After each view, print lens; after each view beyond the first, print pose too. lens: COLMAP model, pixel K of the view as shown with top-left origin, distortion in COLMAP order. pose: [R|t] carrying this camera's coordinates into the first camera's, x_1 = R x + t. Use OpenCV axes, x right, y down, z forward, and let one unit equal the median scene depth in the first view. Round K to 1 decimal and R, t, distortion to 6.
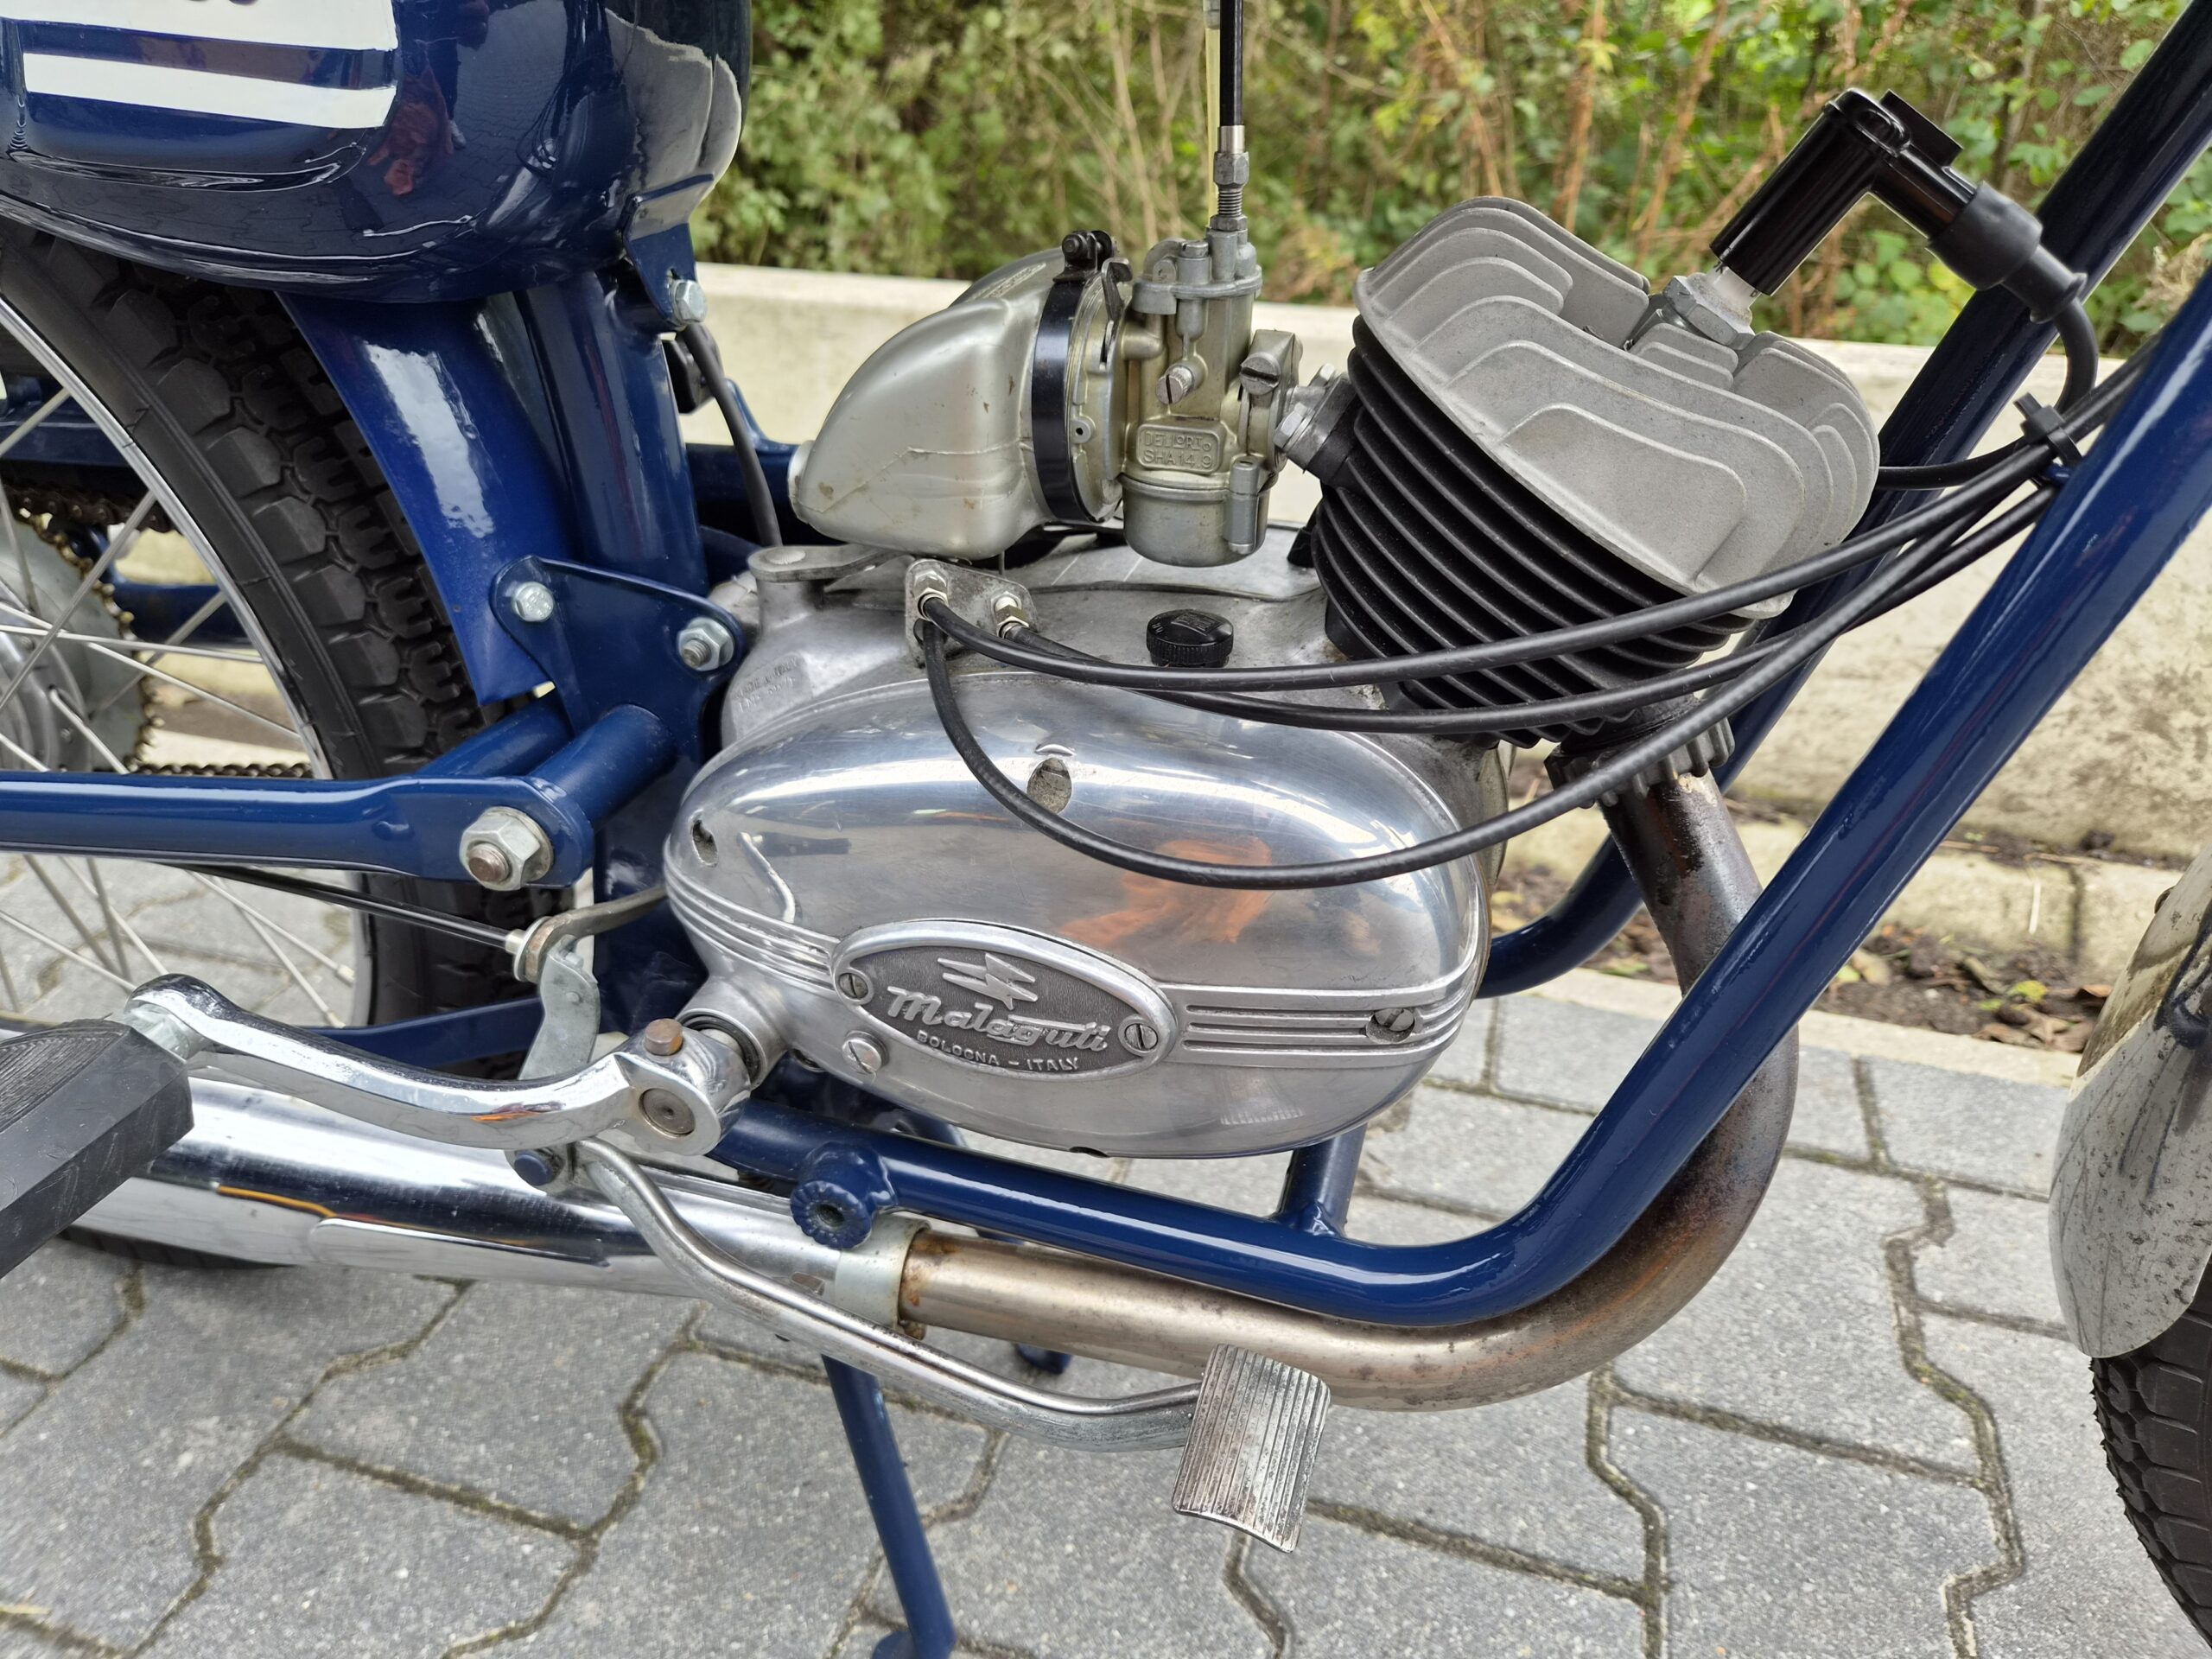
lens RADIAL K [[1531.7, 0, 1121.0], [0, 1531.7, 826.6], [0, 0, 1]] dist [0.038636, -0.032020]
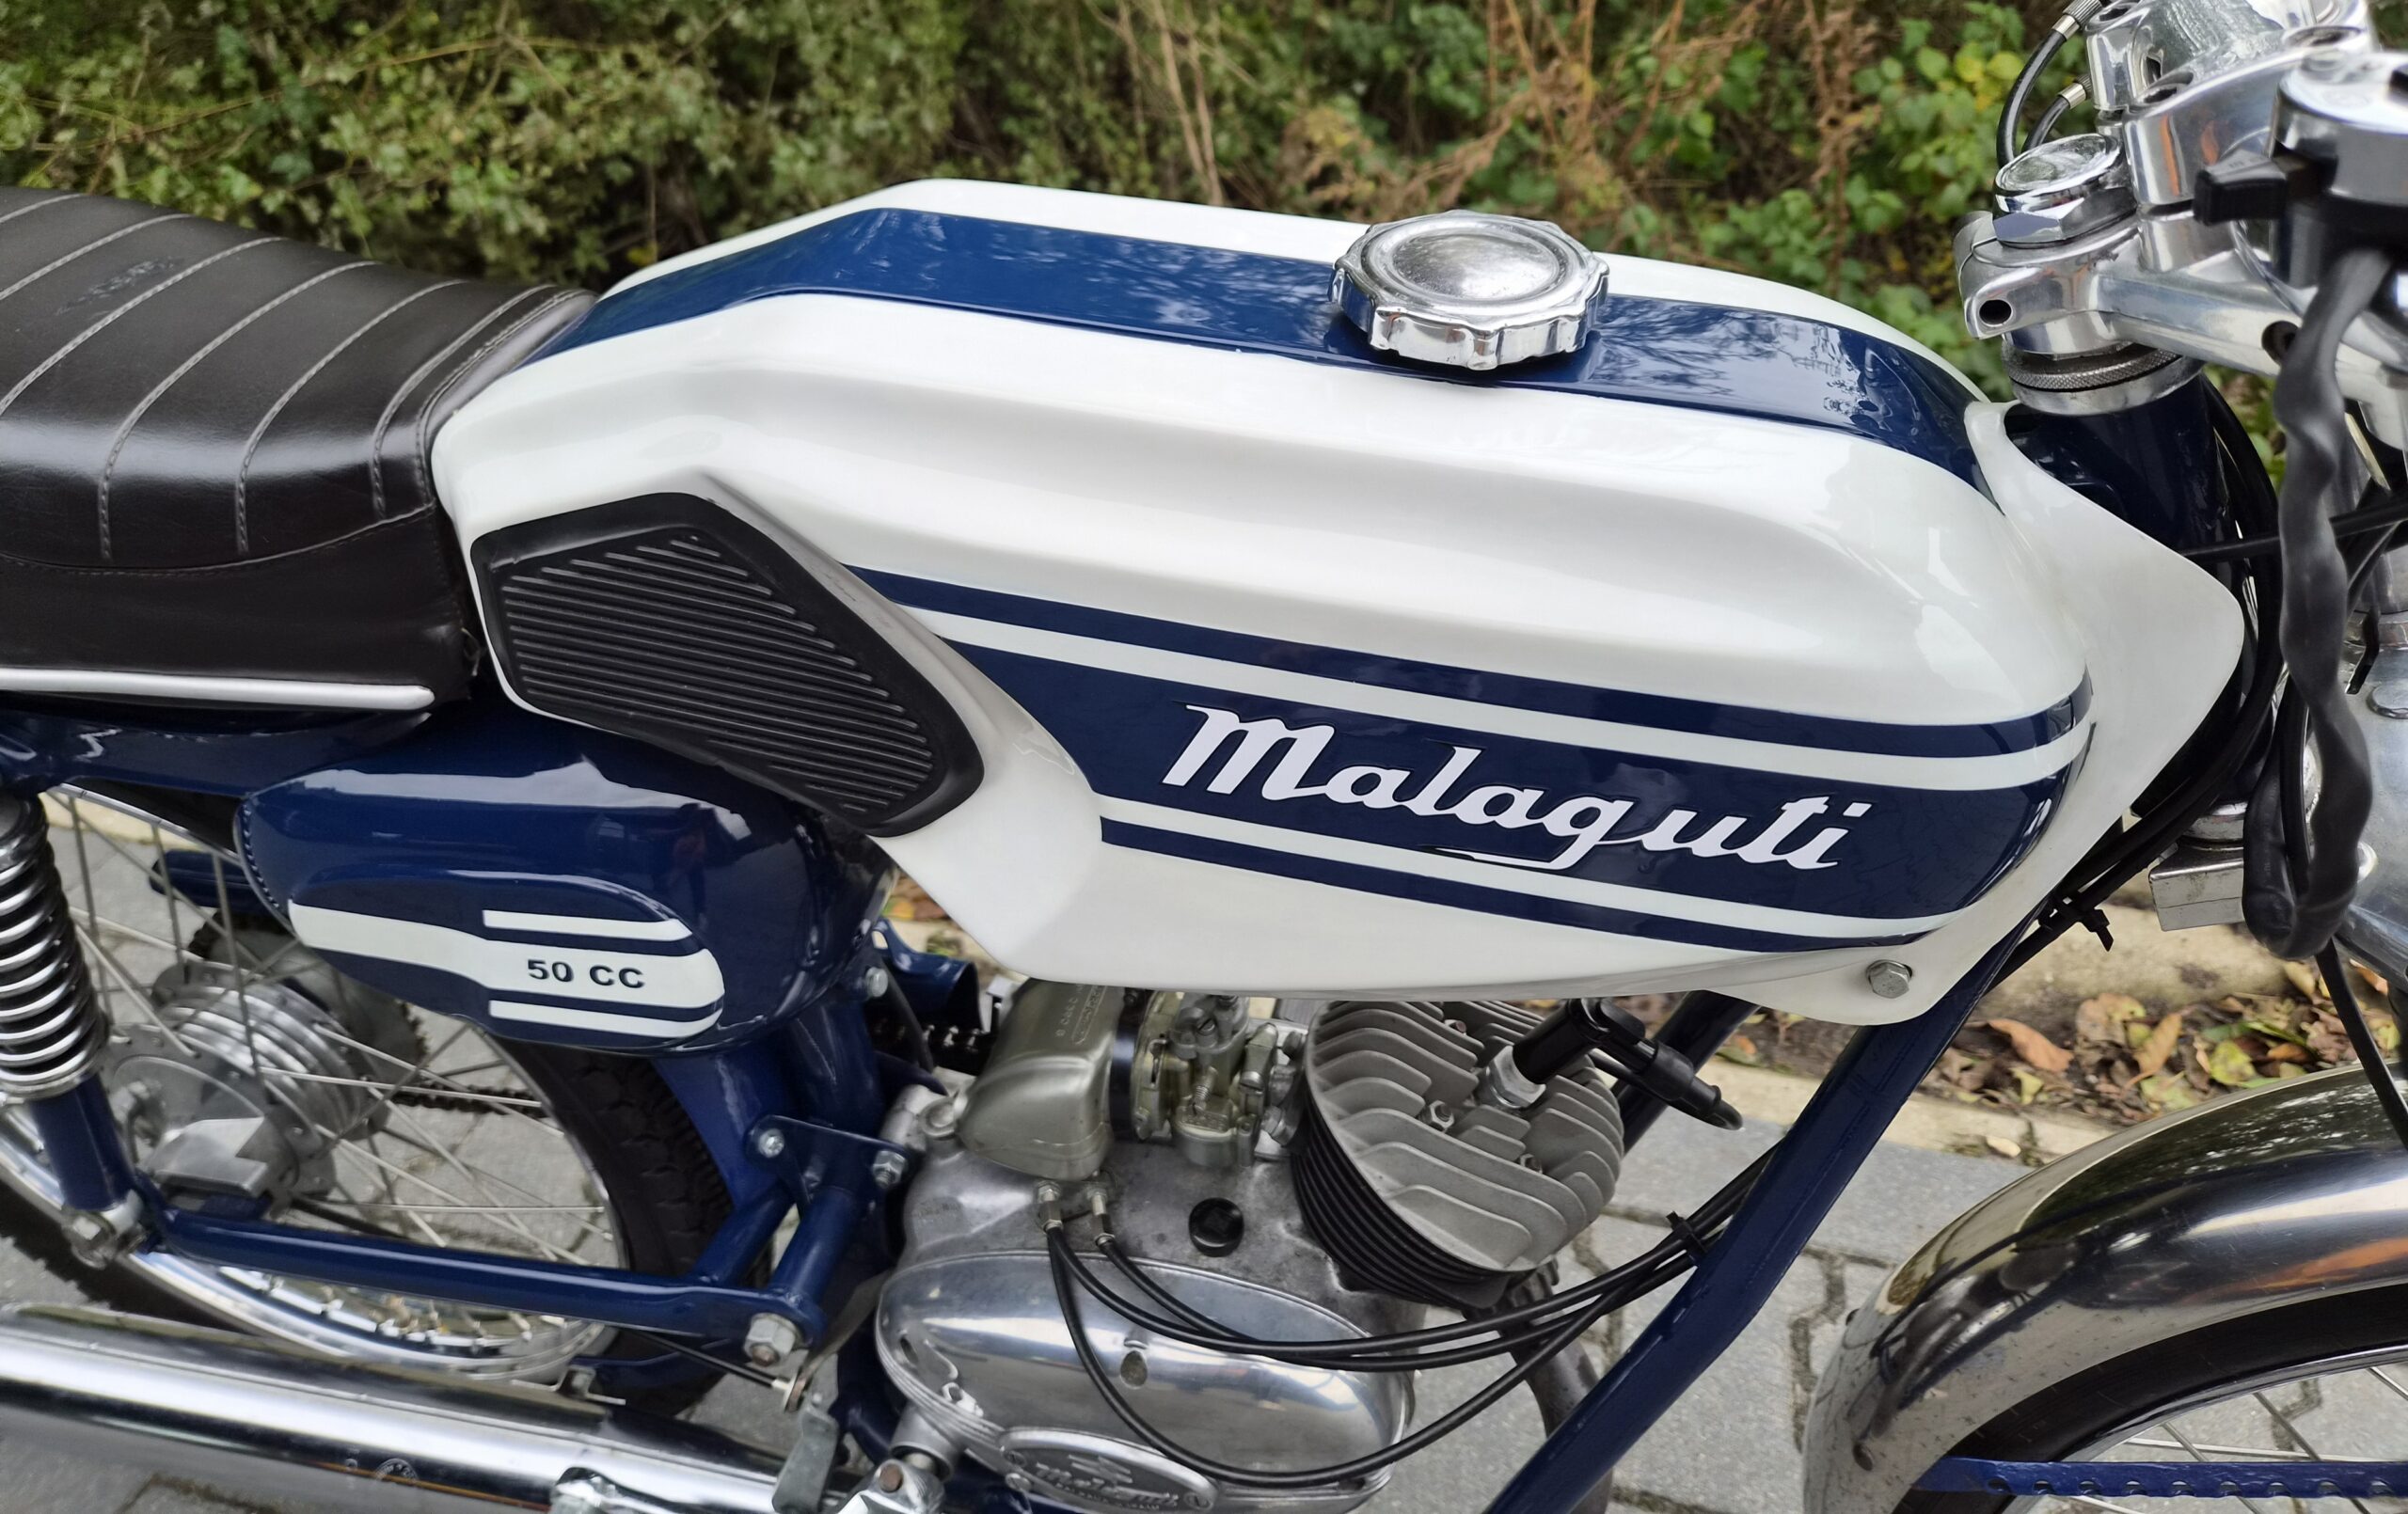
lens RADIAL K [[1667.6, 0, 1213.1], [0, 1667.6, 589.7], [0, 0, 1]] dist [0.031673, -0.017296]
pose [[0.998435, -0.050232, 0.024571, 0.019005], [0.048916, 0.997474, 0.051507, -0.504321], [-0.027097, -0.050224, 0.998370, -0.398968]]
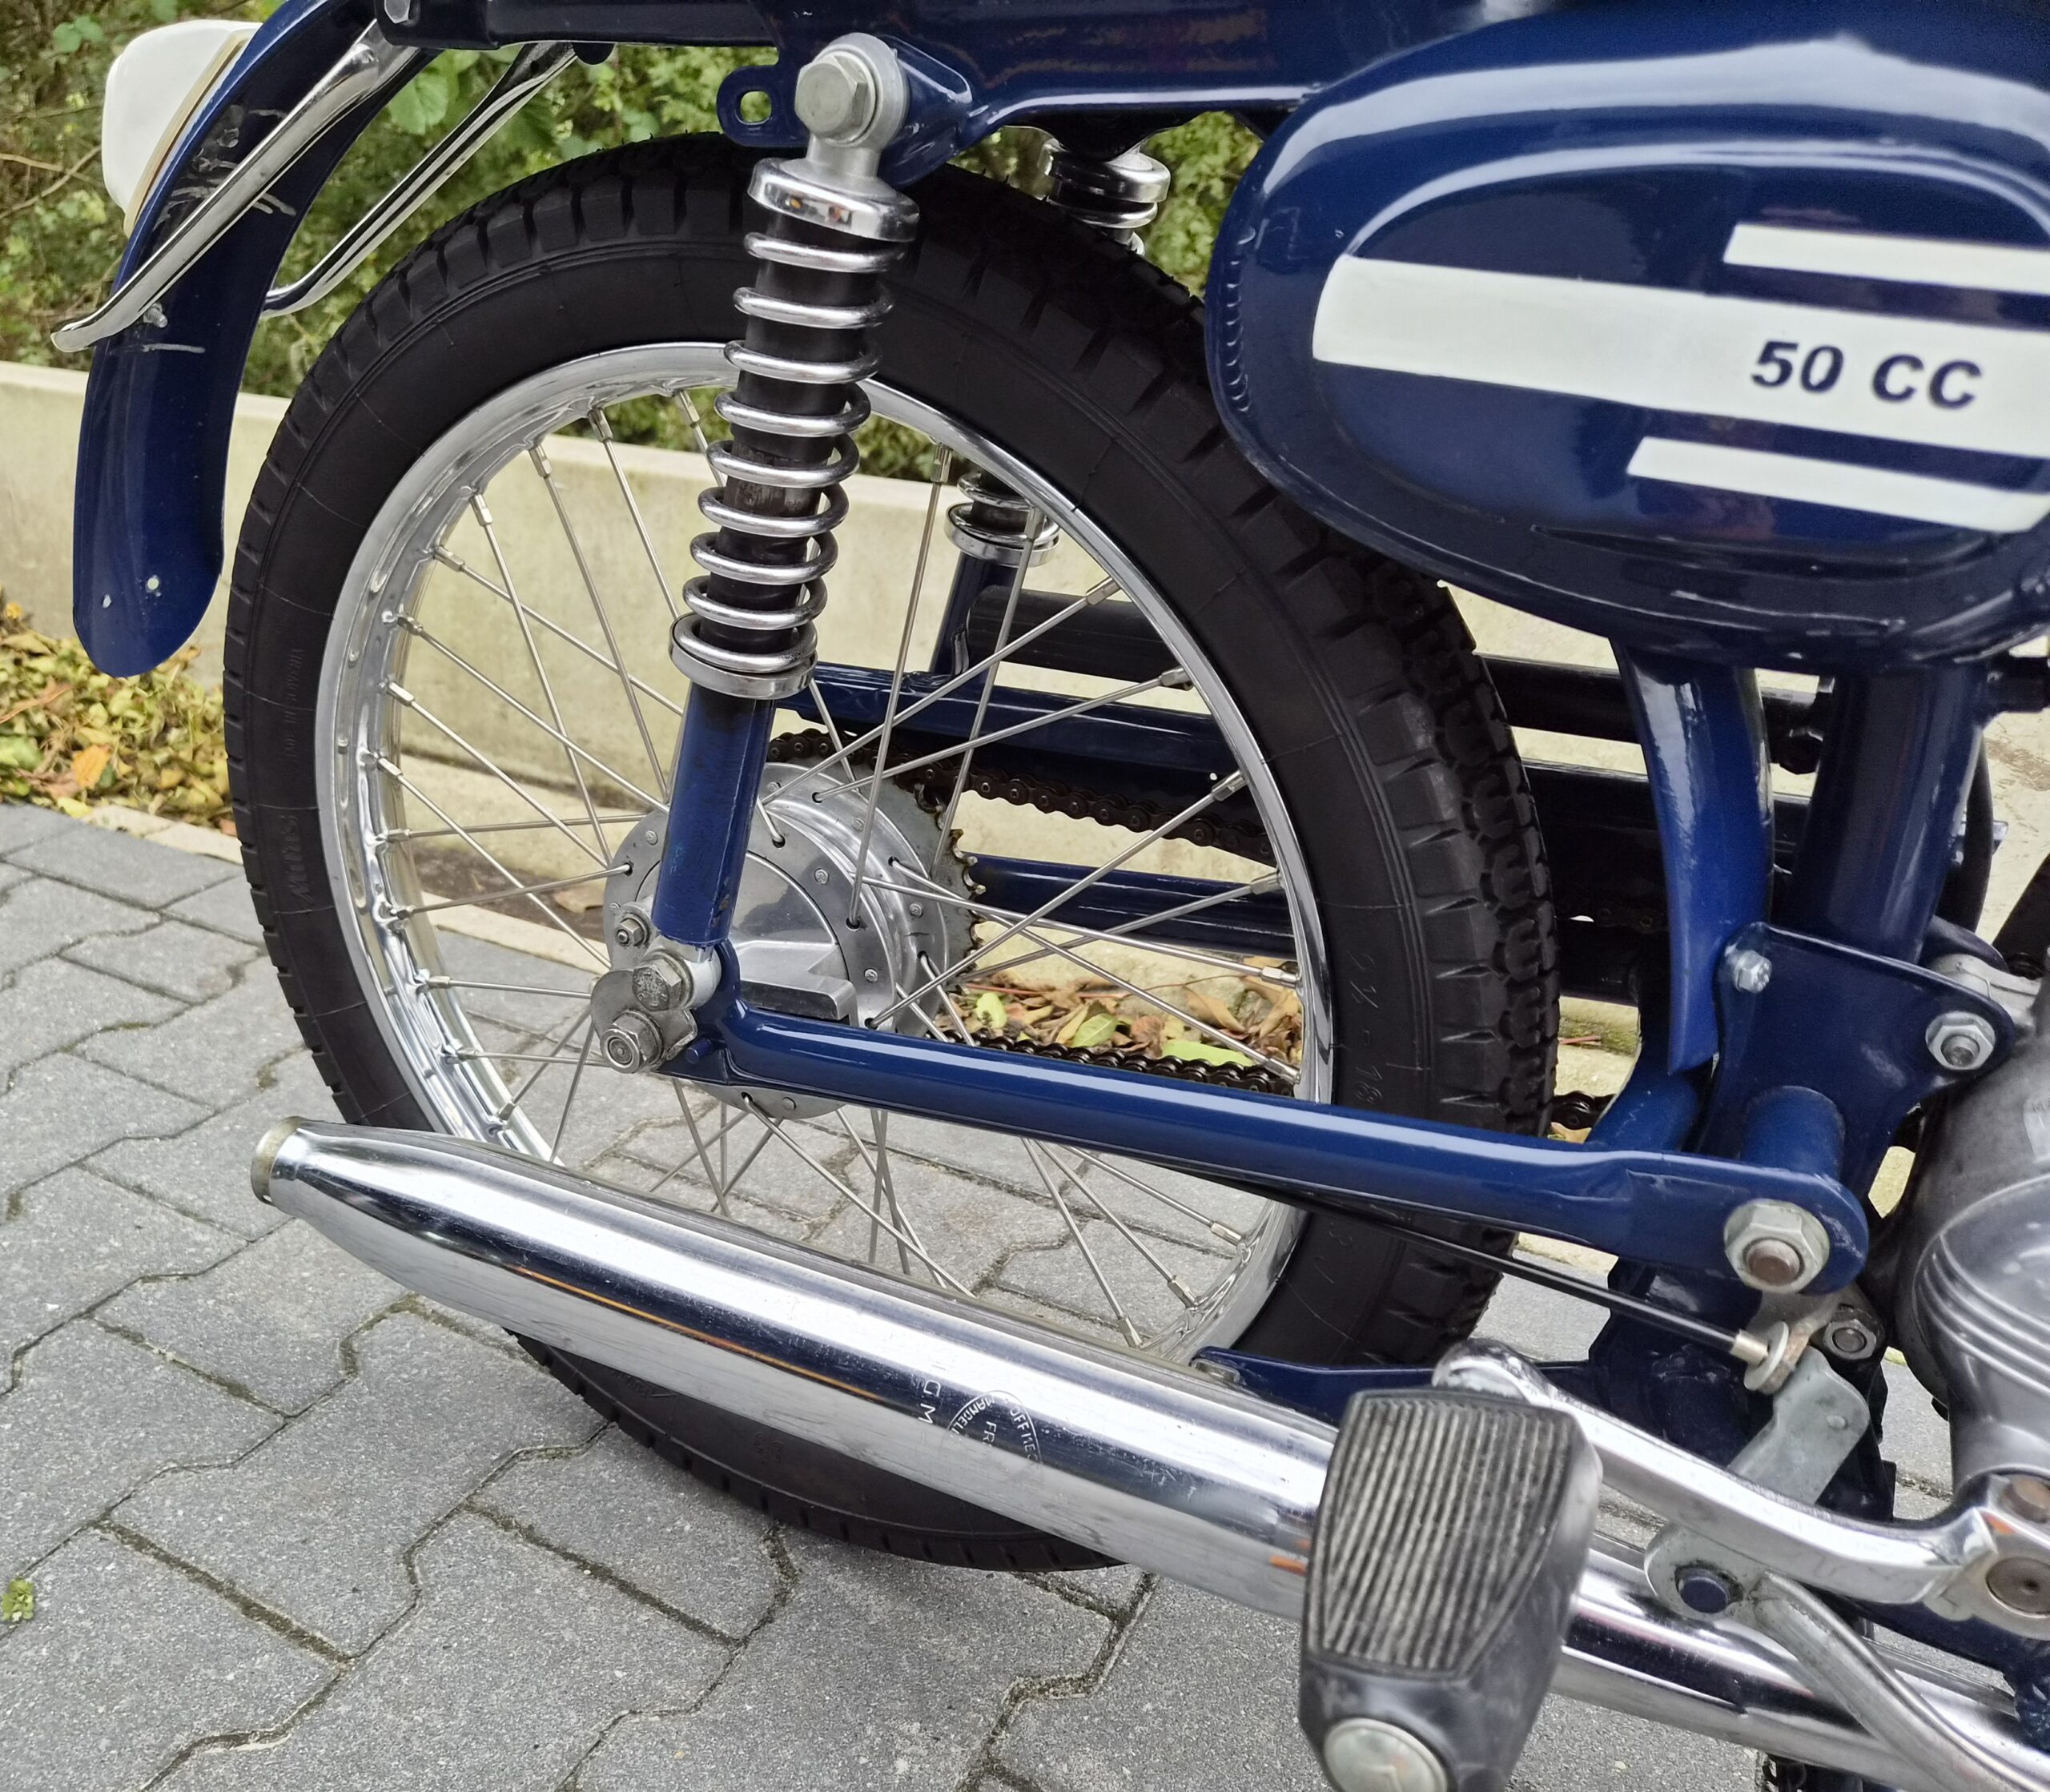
lens RADIAL K [[1685.7, 0, 823.8], [0, 1685.7, 918.9], [0, 0, 1]] dist [0.042563, -0.024557]
pose [[0.972566, 0.110103, -0.204921, -0.492786], [-0.128907, 0.988363, -0.080758, -0.014900], [0.193644, 0.104958, 0.975441, -0.082522]]
